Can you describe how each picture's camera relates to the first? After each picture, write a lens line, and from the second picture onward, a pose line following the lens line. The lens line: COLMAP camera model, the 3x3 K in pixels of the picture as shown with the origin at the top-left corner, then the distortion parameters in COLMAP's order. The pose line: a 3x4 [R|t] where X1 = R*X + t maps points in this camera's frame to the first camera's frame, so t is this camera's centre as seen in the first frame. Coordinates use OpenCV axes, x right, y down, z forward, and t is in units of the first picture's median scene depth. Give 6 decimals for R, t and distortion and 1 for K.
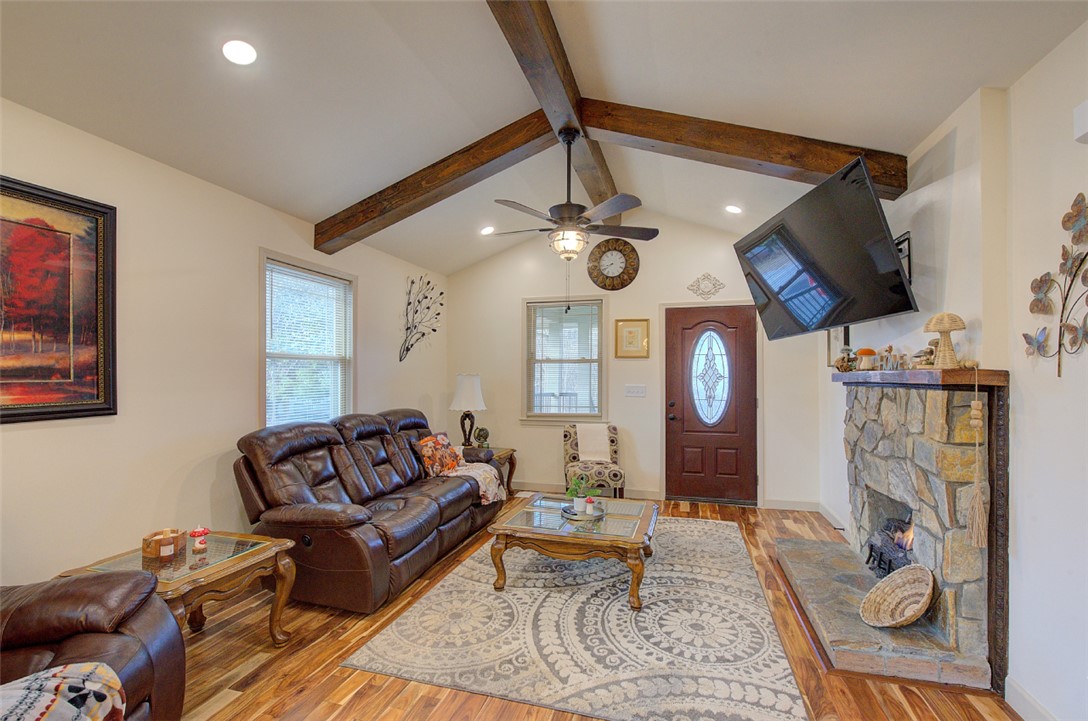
lens RADIAL K [[467.8, 0, 550.4], [0, 467.8, 370.6], [0, 0, 1]] dist [-0.006438, 0.001747]
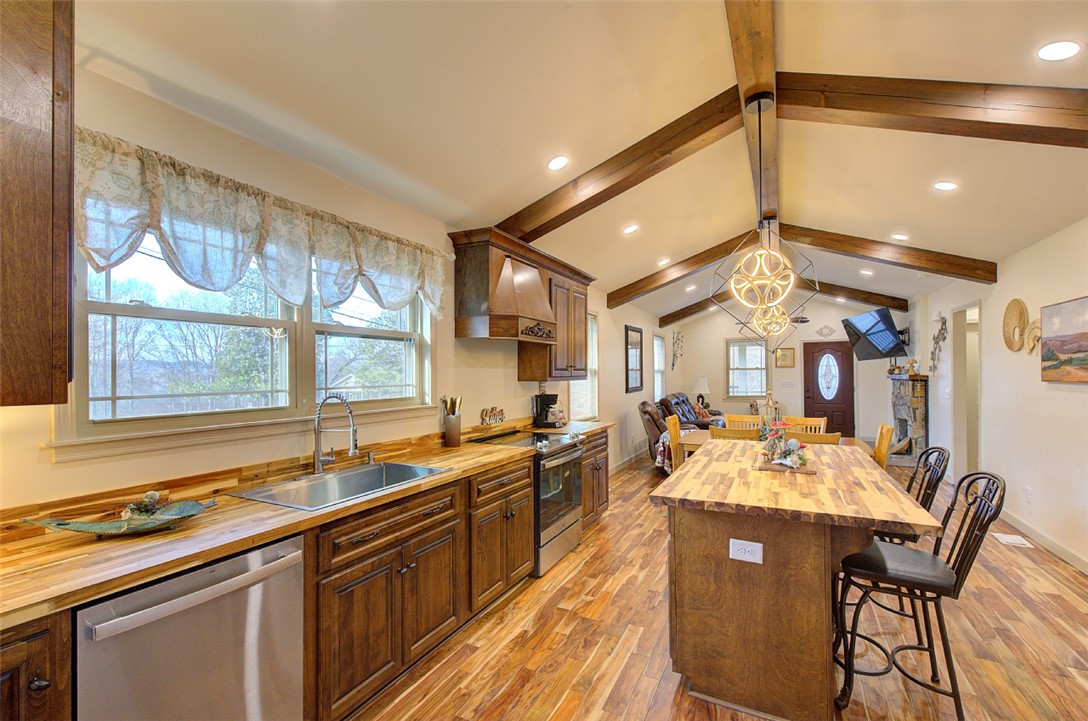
lens RADIAL K [[467.8, 0, 545.5], [0, 467.8, 369.8], [0, 0, 1]] dist [-0.006438, 0.001747]
pose [[0.983630, -0.011288, -0.179844, -0.846462], [0.011495, 0.999934, 0.000108, -0.051399], [0.179831, -0.002174, 0.983695, -2.046932]]
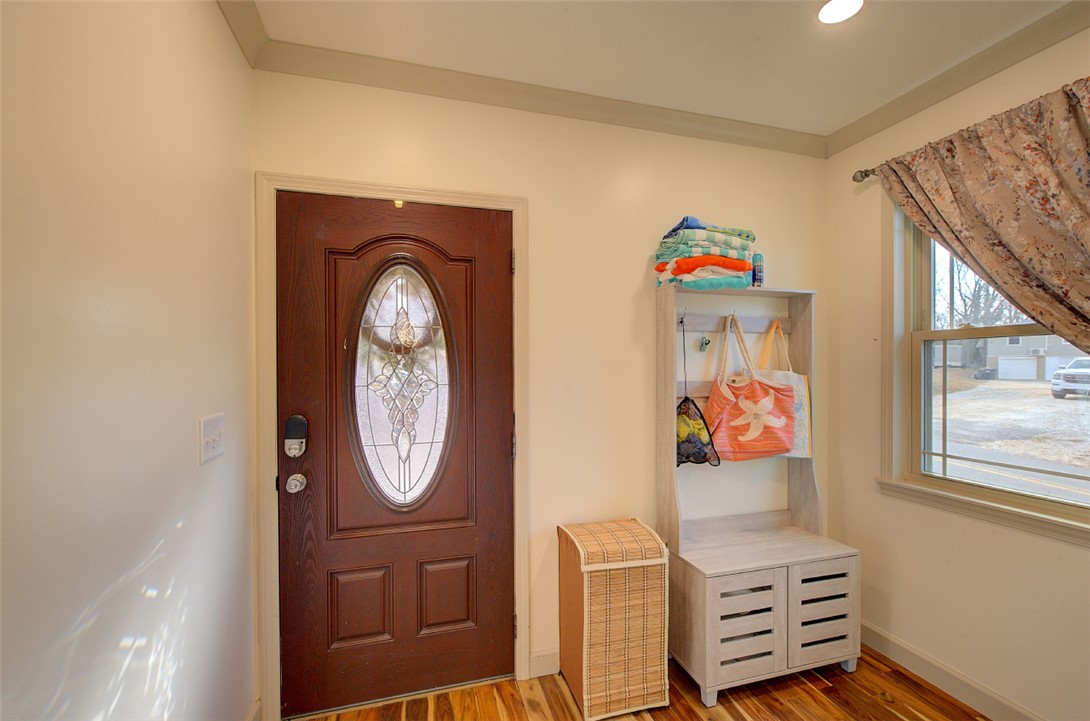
lens RADIAL K [[488.0, 0, 553.4], [0, 488.0, 370.7], [0, 0, 1]] dist [-0.020997, 0.000218]
pose [[0.833168, -0.008334, 0.552957, 0.381903], [0.001361, 0.999914, 0.013020, -0.004630], [-0.553018, -0.010095, 0.833108, 1.025802]]
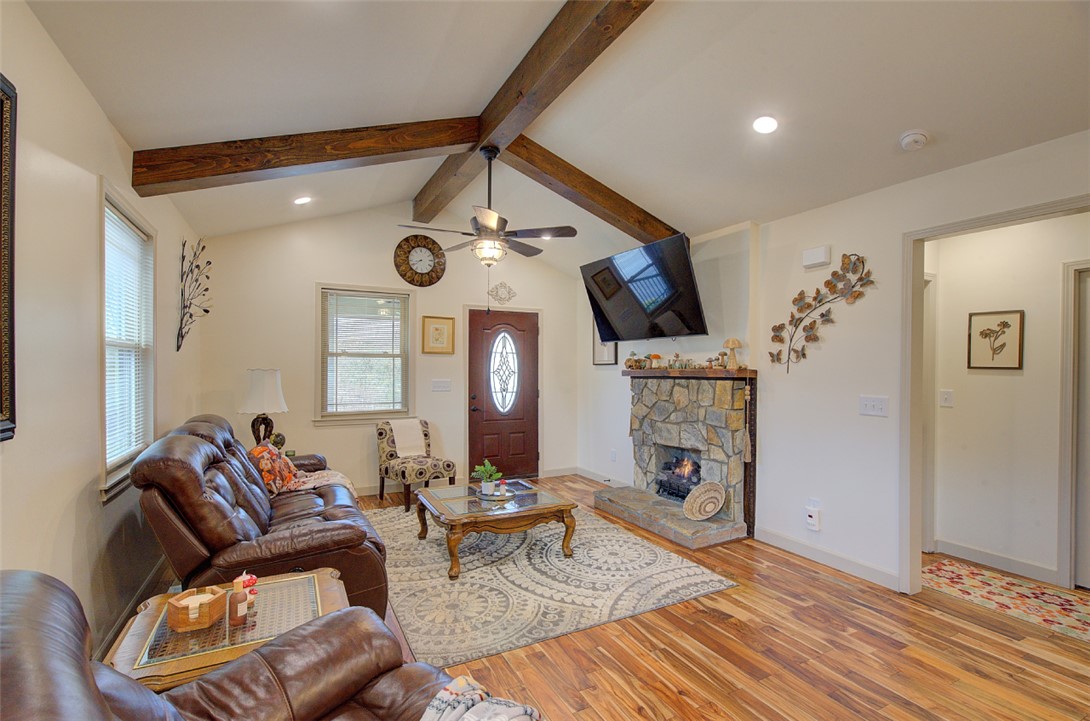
lens RADIAL K [[488.0, 0, 549.3], [0, 488.0, 370.6], [0, 0, 1]] dist [-0.020997, 0.000218]
pose [[0.726473, 0.002560, 0.687190, -0.699866], [-0.011064, 0.999907, 0.007971, -0.002719], [-0.687106, -0.013393, 0.726434, 0.078867]]
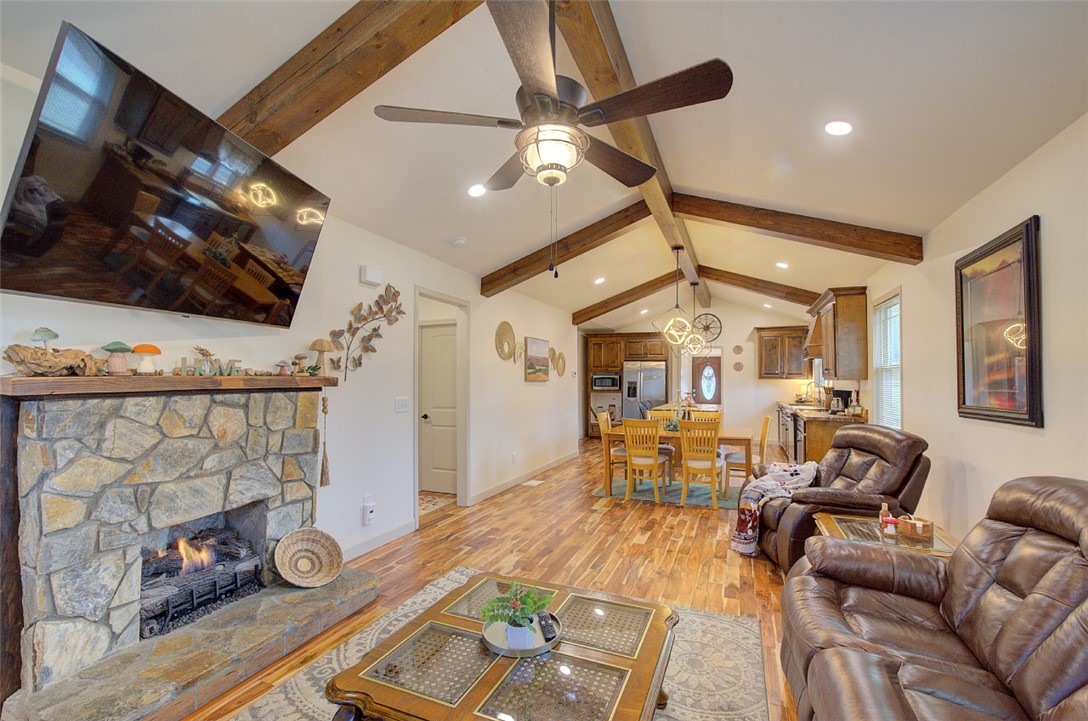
lens RADIAL K [[467.8, 0, 542.3], [0, 467.8, 371.7], [0, 0, 1]] dist [-0.006438, 0.001747]
pose [[-0.993387, -0.004994, 0.114704, -0.014037], [-0.007848, 0.999670, -0.024442, 0.008272], [-0.114544, -0.025181, -0.993099, 1.706402]]
